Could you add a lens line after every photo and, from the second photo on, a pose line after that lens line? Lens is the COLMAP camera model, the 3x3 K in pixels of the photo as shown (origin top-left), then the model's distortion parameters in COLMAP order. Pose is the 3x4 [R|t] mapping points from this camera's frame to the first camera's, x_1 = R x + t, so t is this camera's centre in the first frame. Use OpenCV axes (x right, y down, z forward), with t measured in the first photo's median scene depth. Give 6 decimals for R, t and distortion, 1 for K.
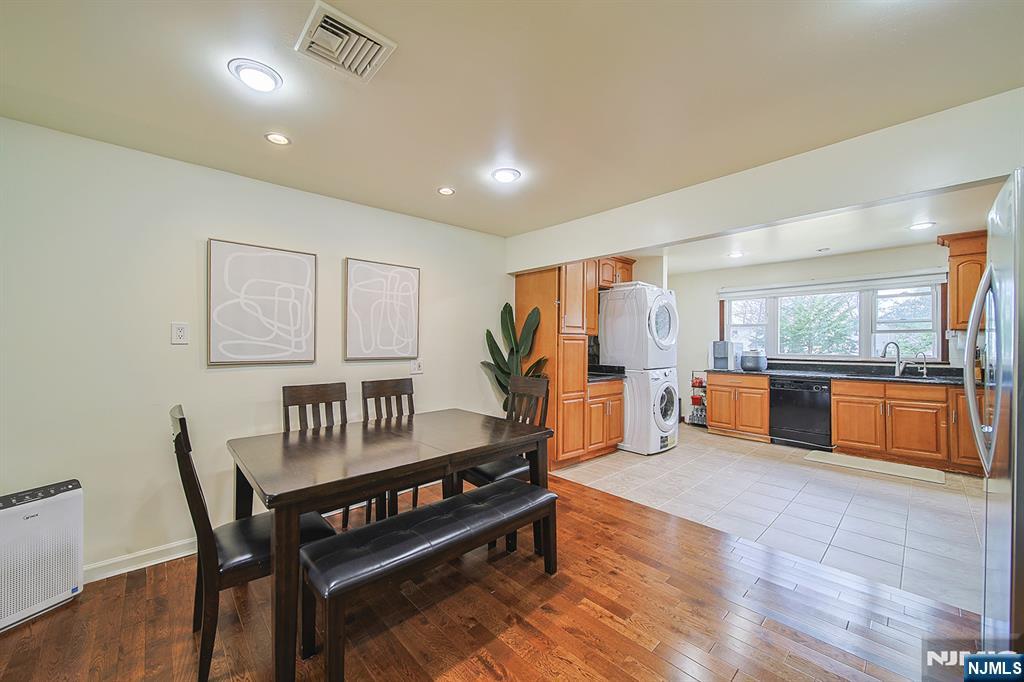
lens RADIAL K [[387.4, 0, 488.9], [0, 387.4, 345.8], [0, 0, 1]] dist [-0.000358, -0.000112]
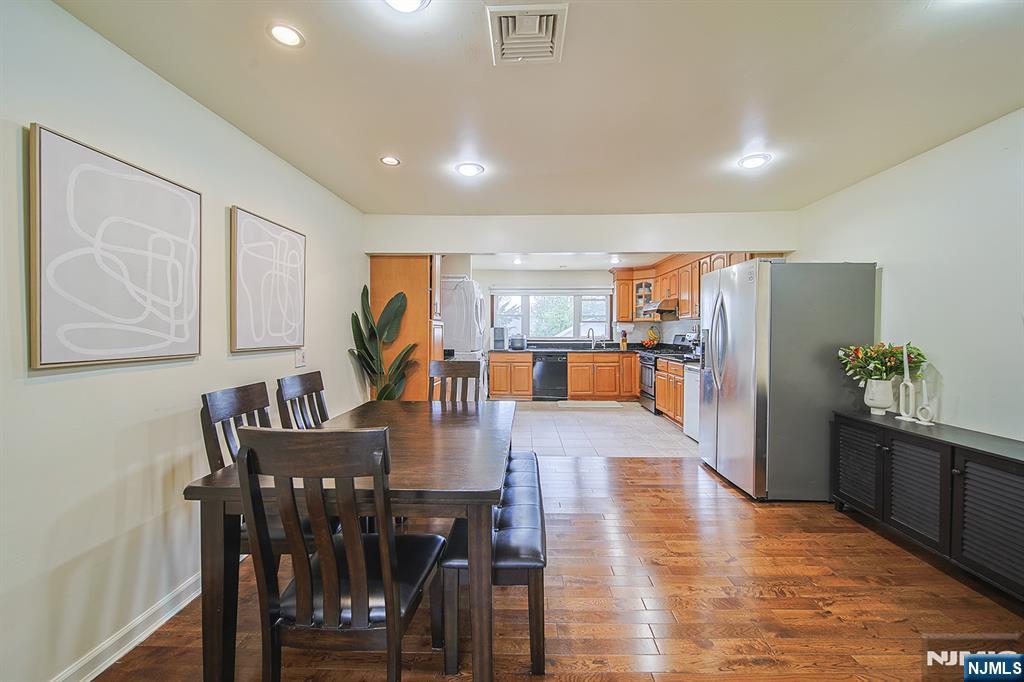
lens RADIAL K [[390.6, 0, 512.0], [0, 390.6, 341.0], [0, 0, 1]] dist [0.000040, 0.000006]
pose [[0.689200, -0.021186, 0.724261, -0.418048], [0.003409, 0.999656, 0.025999, -0.000084], [-0.724563, -0.015450, 0.689035, 0.111925]]
